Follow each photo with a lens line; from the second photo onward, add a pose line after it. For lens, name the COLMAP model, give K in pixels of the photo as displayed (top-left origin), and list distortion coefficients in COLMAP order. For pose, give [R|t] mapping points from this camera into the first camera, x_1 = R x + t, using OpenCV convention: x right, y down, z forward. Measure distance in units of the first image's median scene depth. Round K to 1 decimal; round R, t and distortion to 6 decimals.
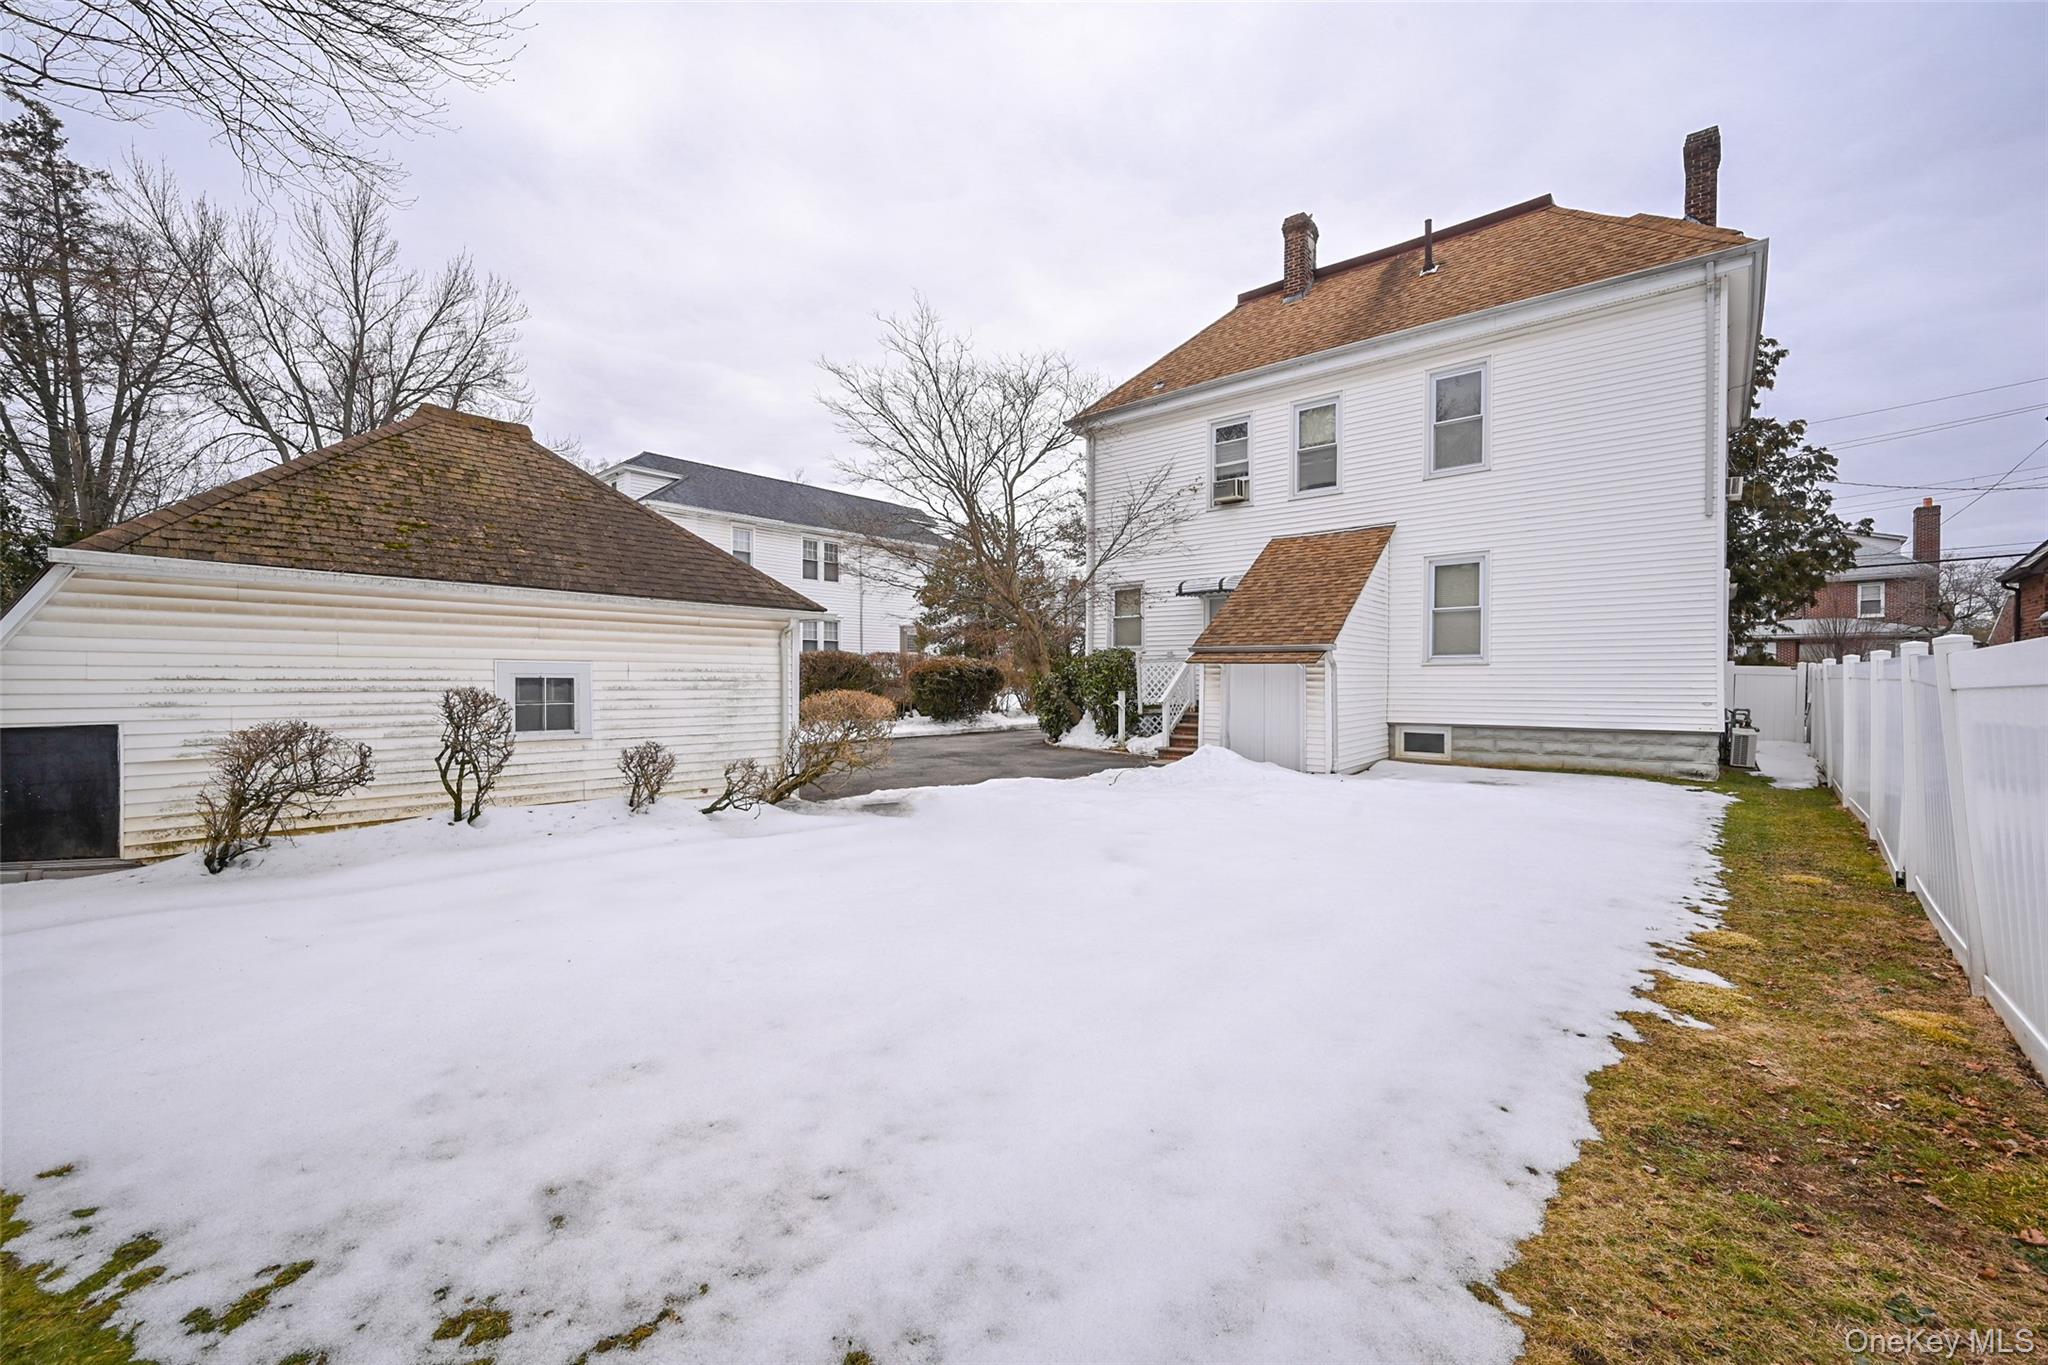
lens RADIAL K [[797.1, 0, 1024.7], [0, 797.1, 681.7], [0, 0, 1]] dist [-0.001818, -0.000054]
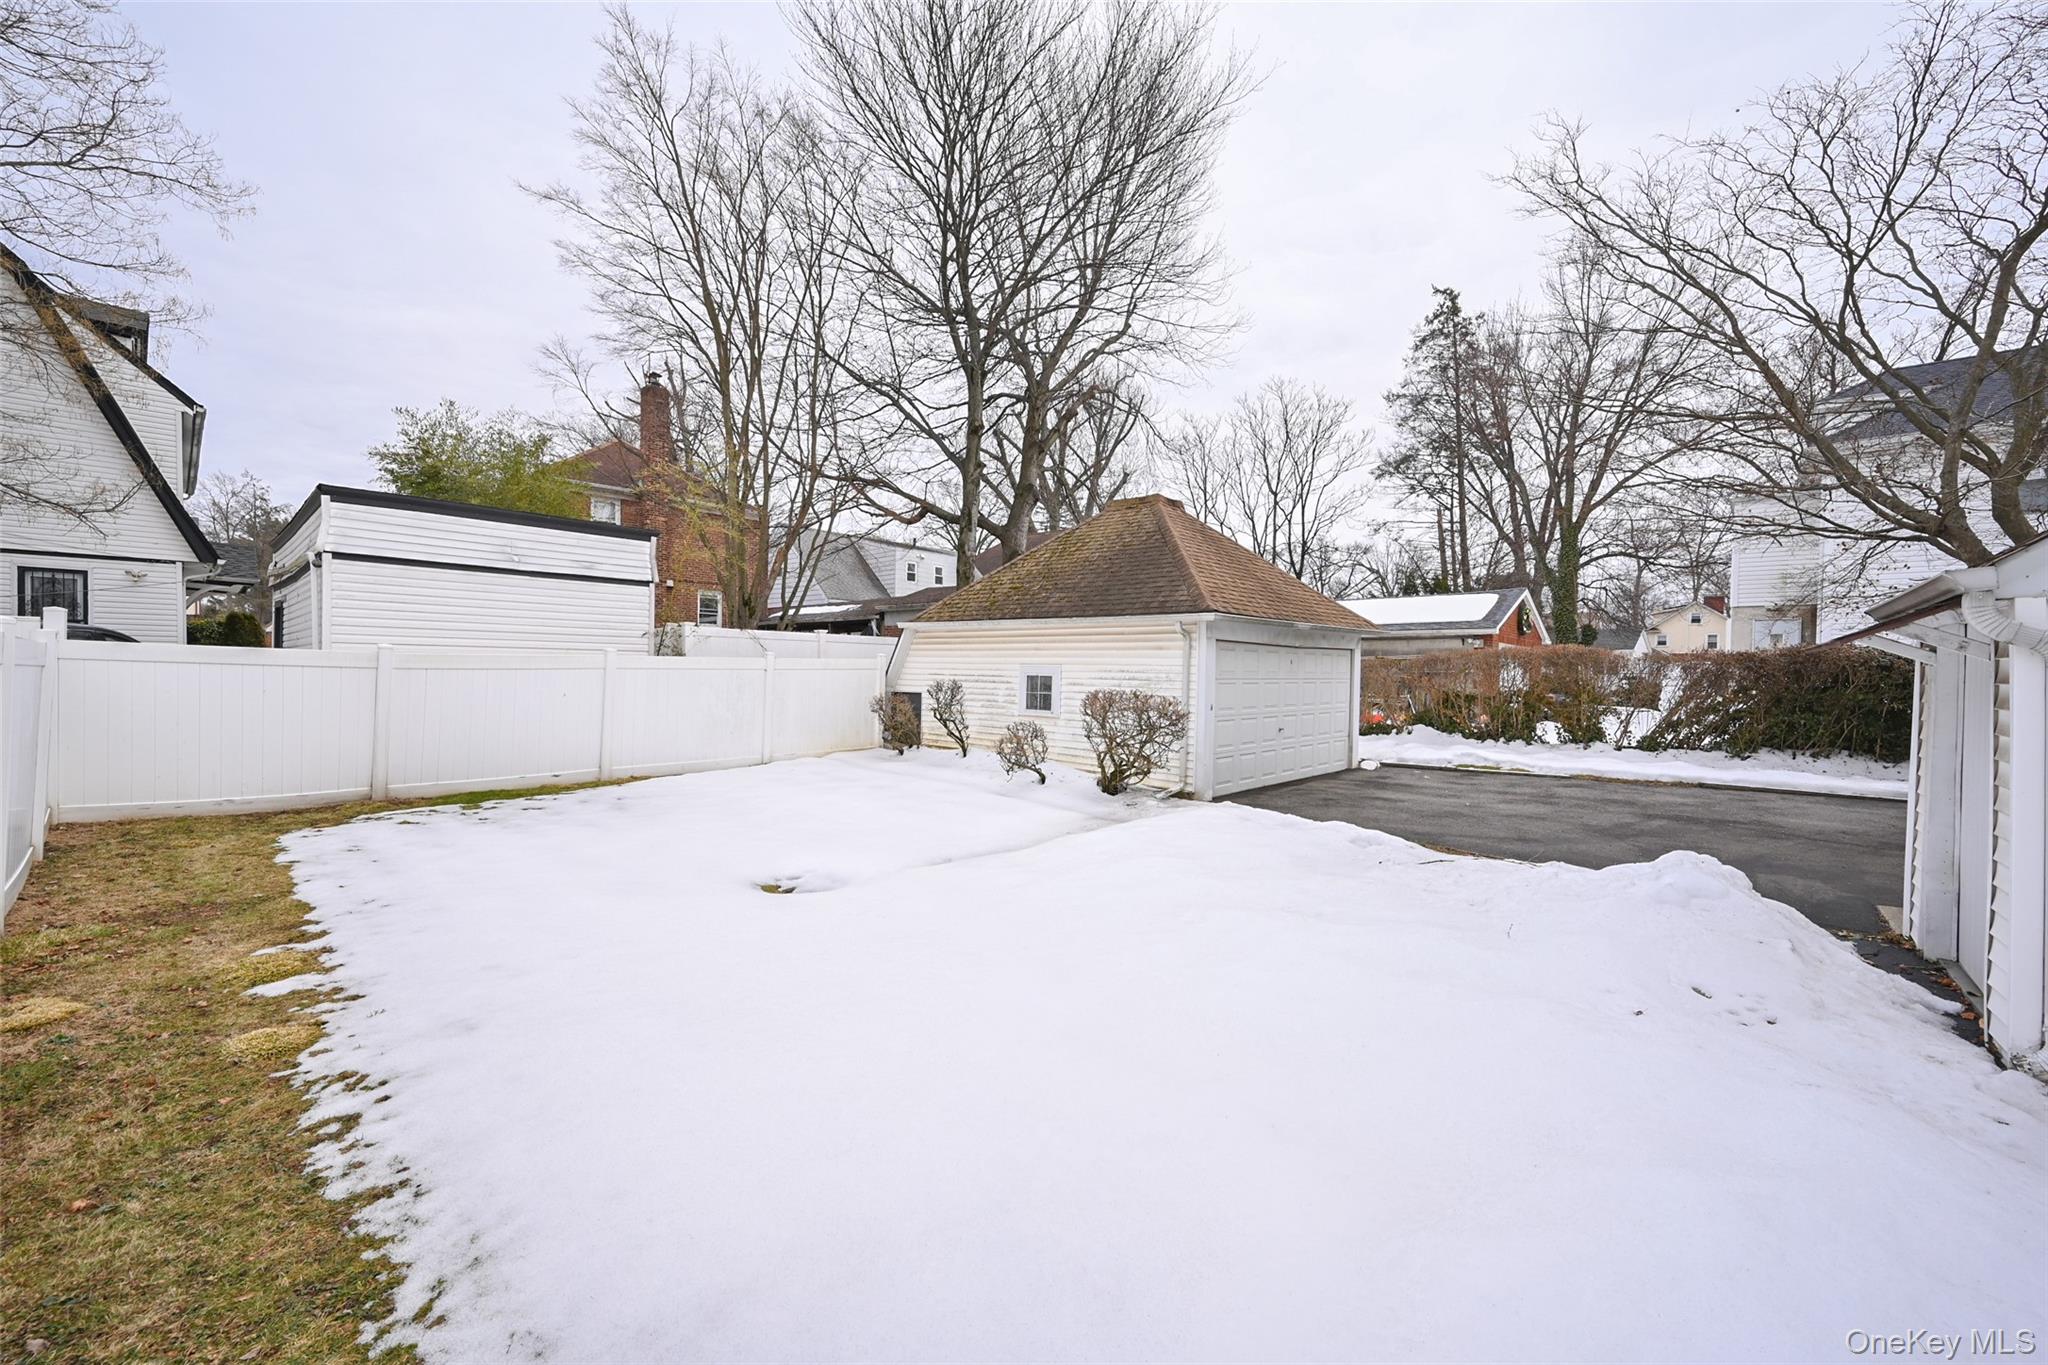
lens RADIAL K [[797.1, 0, 1024.6], [0, 797.1, 674.7], [0, 0, 1]] dist [-0.001818, -0.000054]
pose [[-0.005783, 0.001519, -0.999982, 1.619695], [-0.019724, 0.999804, 0.001633, -0.014907], [0.999789, 0.019733, -0.005752, 1.702078]]
